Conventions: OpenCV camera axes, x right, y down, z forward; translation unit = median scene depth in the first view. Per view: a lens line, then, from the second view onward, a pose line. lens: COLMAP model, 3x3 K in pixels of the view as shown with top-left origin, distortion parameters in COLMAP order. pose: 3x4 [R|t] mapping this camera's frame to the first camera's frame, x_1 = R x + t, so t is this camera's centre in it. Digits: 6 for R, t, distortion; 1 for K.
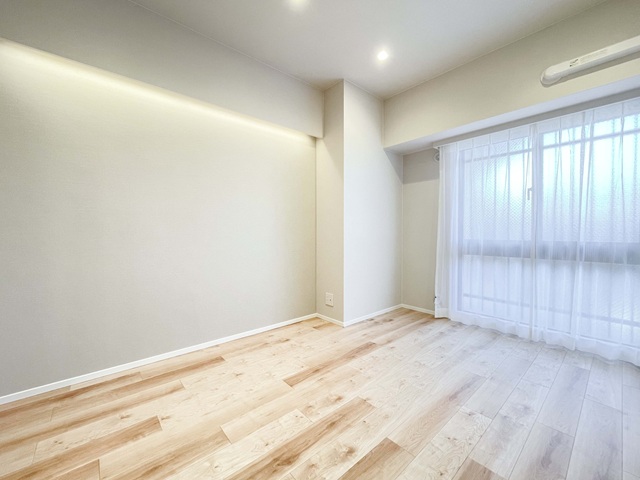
lens RADIAL K [[258.9, 0, 319.6], [0, 258.9, 234.5], [0, 0, 1]] dist [0.000987, 0.000034]
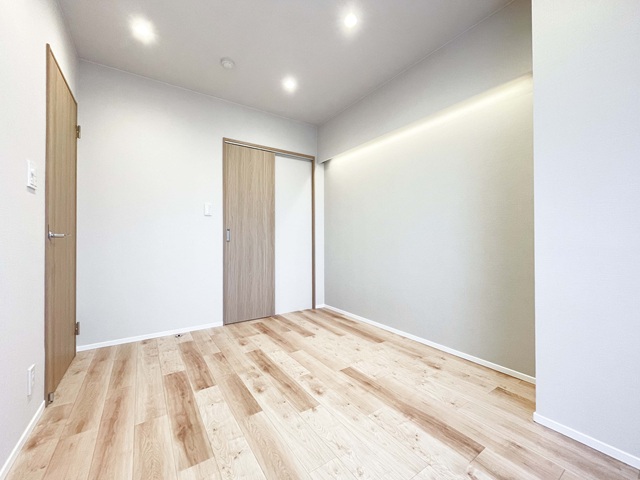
lens RADIAL K [[261.4, 0, 320.0], [0, 261.4, 240.0], [0, 0, 1]] dist [-0.000776, -0.000451]
pose [[-0.110172, 0.000250, -0.993912, 0.945995], [-0.006024, 0.999981, 0.000920, 0.009492], [0.993894, 0.006089, -0.110169, 0.935132]]
